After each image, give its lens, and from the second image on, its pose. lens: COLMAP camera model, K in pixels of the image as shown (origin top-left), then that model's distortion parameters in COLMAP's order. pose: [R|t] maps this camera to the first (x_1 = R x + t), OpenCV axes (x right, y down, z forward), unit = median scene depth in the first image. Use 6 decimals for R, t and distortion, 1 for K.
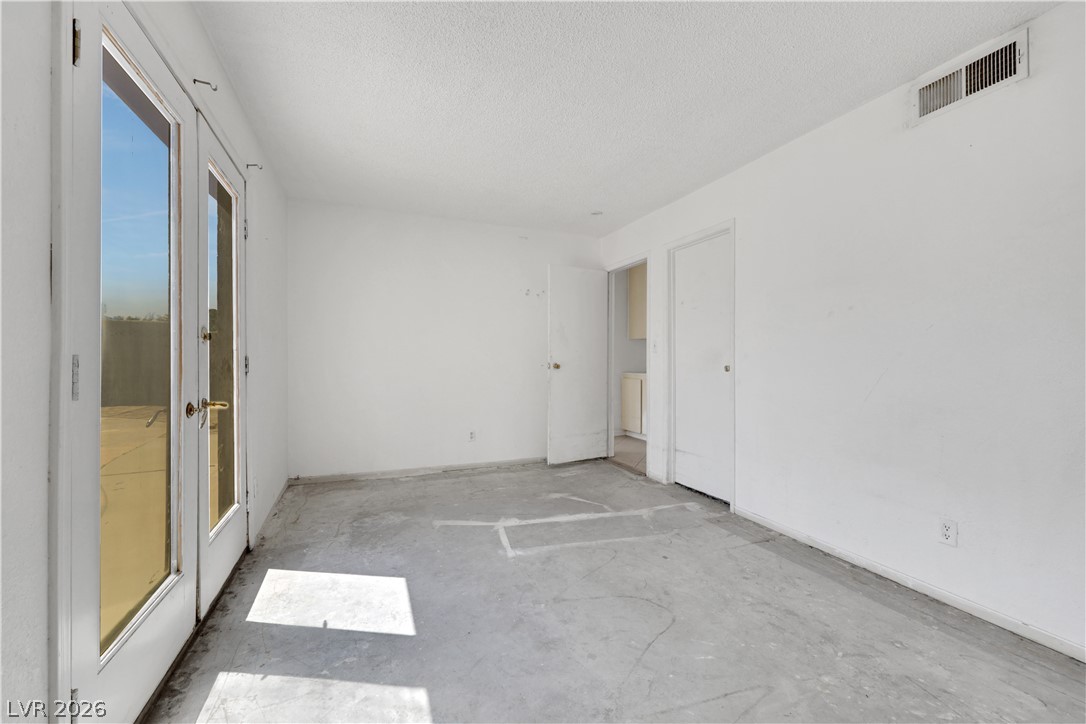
lens RADIAL K [[440.7, 0, 541.8], [0, 440.7, 360.3], [0, 0, 1]] dist [-0.000423, -0.000162]
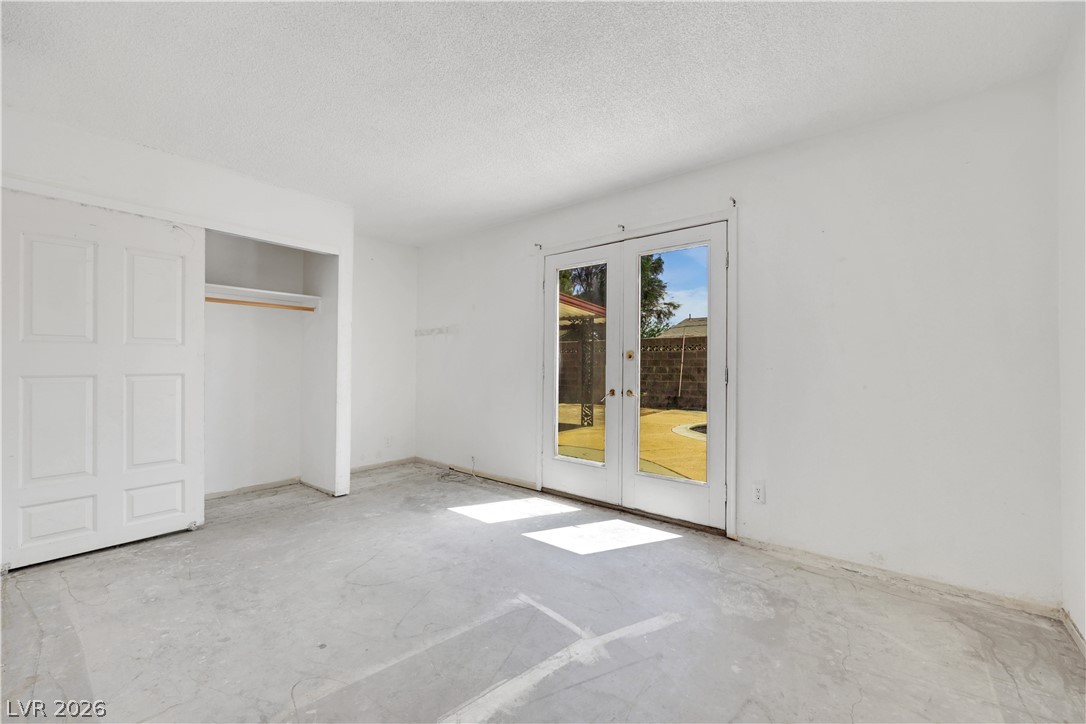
lens RADIAL K [[440.7, 0, 541.8], [0, 440.7, 360.3], [0, 0, 1]] dist [-0.000423, -0.000162]
pose [[-0.884196, -0.016810, -0.466814, 0.314003], [-0.012597, 0.999847, -0.012146, -0.006651], [0.466946, -0.004859, -0.884272, 1.836737]]
